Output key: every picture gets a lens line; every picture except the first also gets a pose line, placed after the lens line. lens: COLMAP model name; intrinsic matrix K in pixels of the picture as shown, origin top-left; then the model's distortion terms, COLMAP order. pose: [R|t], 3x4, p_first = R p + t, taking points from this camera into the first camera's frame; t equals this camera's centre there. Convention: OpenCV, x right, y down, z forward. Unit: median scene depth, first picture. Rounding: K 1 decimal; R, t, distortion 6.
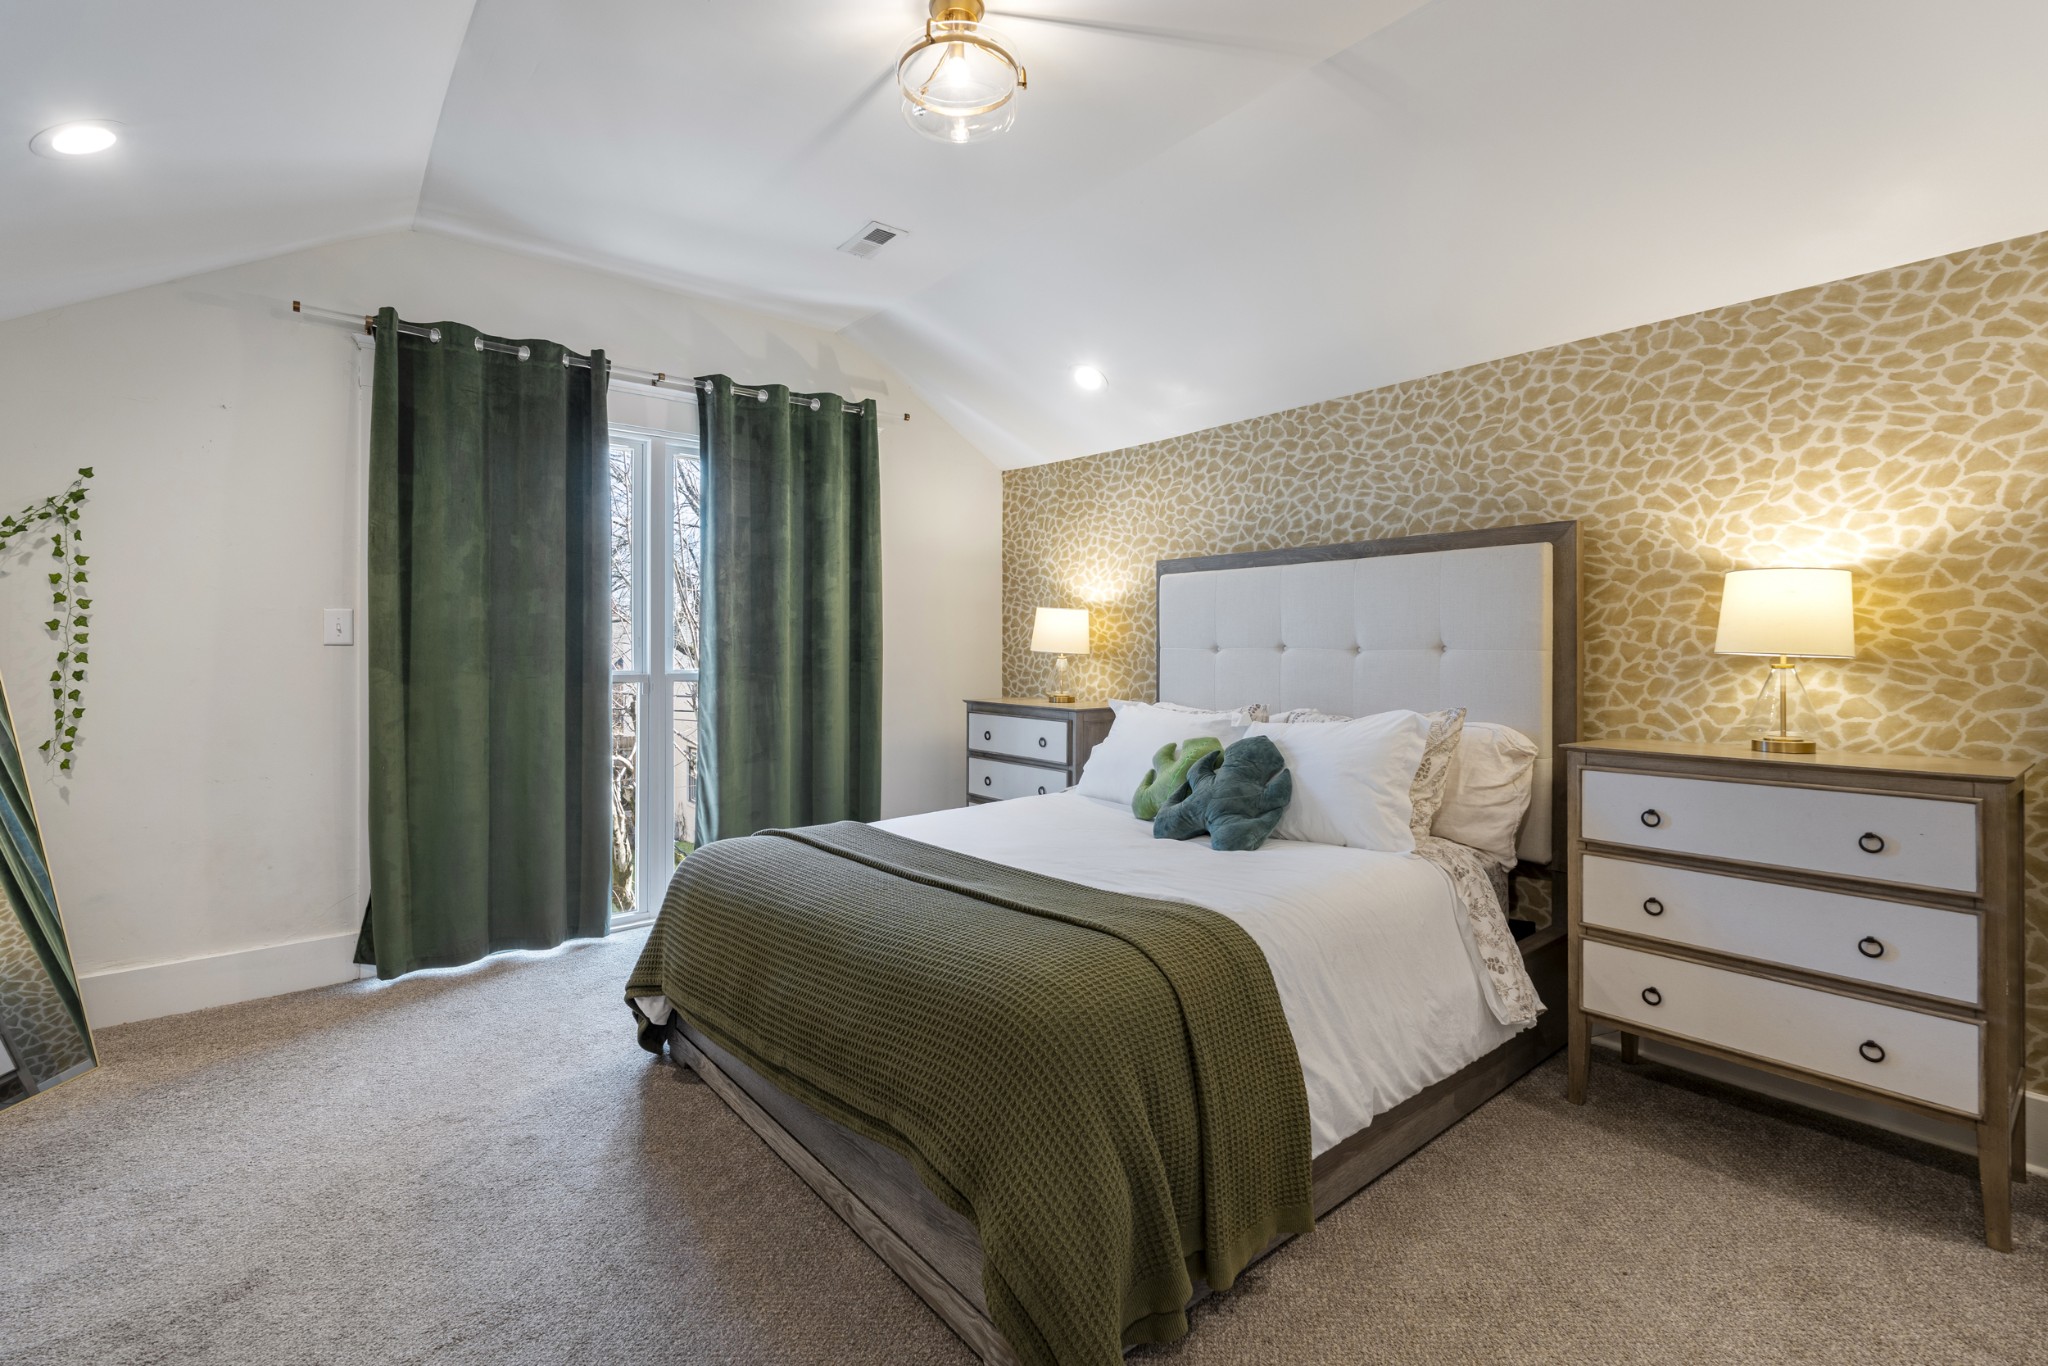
lens RADIAL K [[1360.2, 0, 1023.8], [0, 1360.2, 643.5], [0, 0, 1]] dist [0.017999, -0.001109]
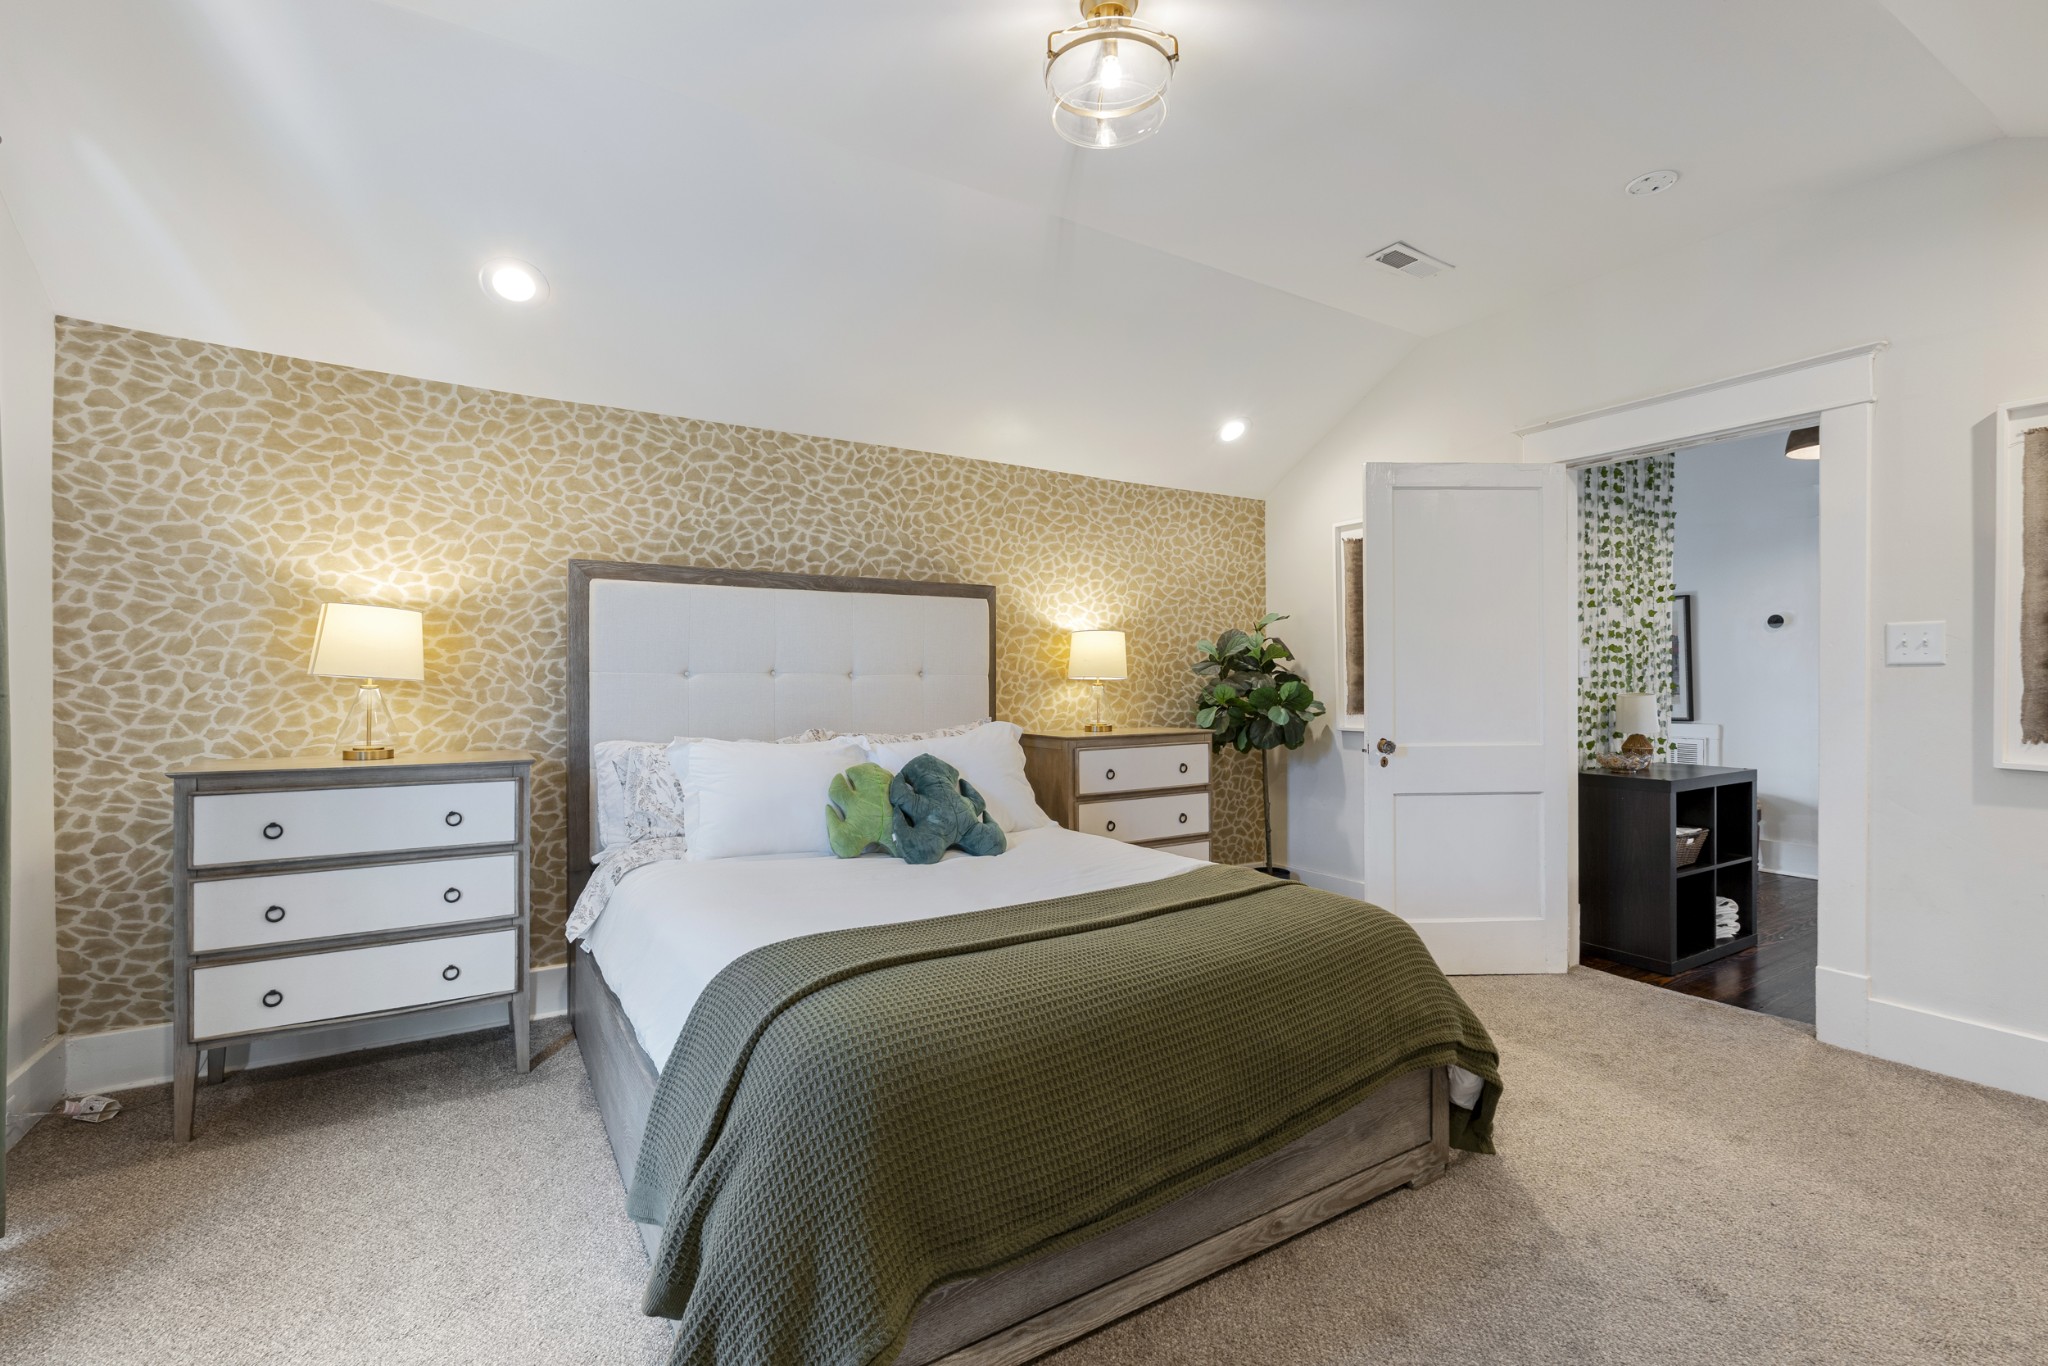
lens RADIAL K [[894.3, 0, 1024.0], [0, 894.3, 683.0], [0, 0, 1]] dist [-0.002601, 0.000270]
pose [[-0.045879, -0.004289, 0.998938, -0.415018], [-0.000722, 0.999991, 0.004260, 0.006926], [-0.998947, -0.000526, -0.045882, 0.769765]]
